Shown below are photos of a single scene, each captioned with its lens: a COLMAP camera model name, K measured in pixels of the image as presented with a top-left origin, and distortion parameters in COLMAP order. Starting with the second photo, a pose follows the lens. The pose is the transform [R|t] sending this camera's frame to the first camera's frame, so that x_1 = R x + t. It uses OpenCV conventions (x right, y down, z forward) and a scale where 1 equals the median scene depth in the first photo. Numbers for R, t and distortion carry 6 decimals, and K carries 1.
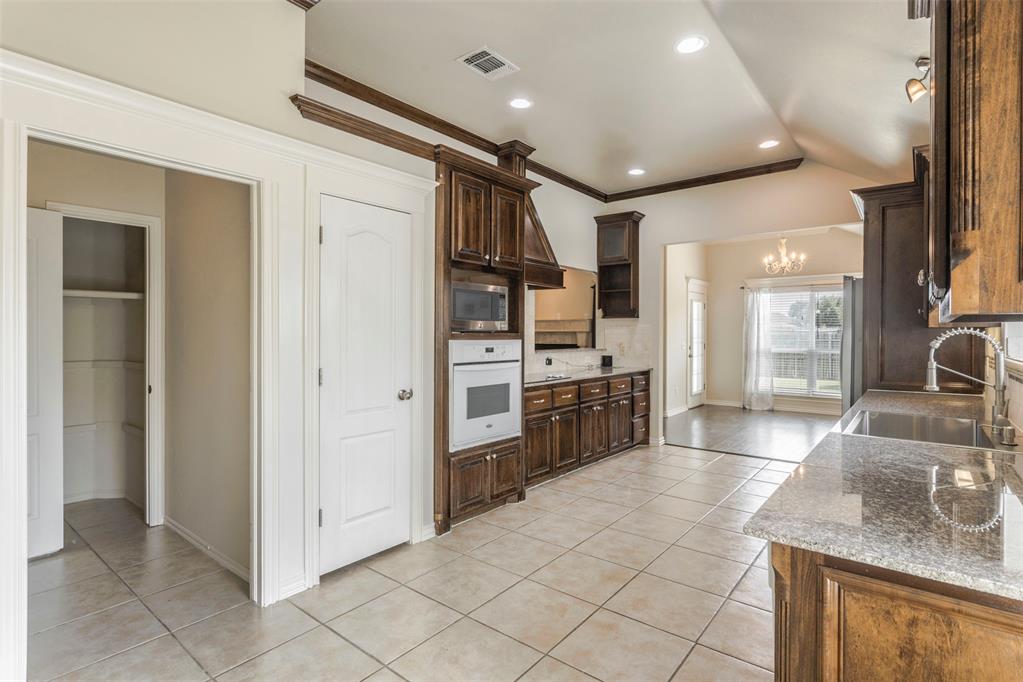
lens RADIAL K [[504.0, 0, 511.4], [0, 504.0, 335.0], [0, 0, 1]] dist [-0.001563, 0.000673]
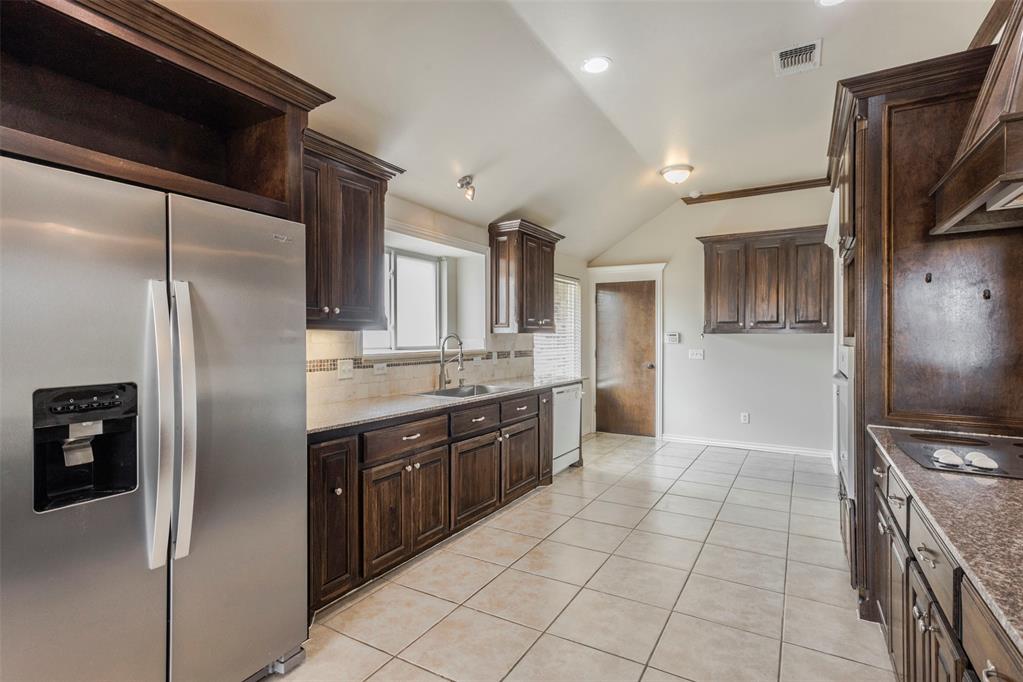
lens RADIAL K [[499.4, 0, 511.5], [0, 499.4, 341.0], [0, 0, 1]] dist [0.002343, 0.000533]
pose [[-0.988511, -0.001488, -0.151143, 0.430410], [-0.003189, 0.999934, 0.011010, -0.003334], [0.151117, 0.011366, -0.988451, 1.254969]]
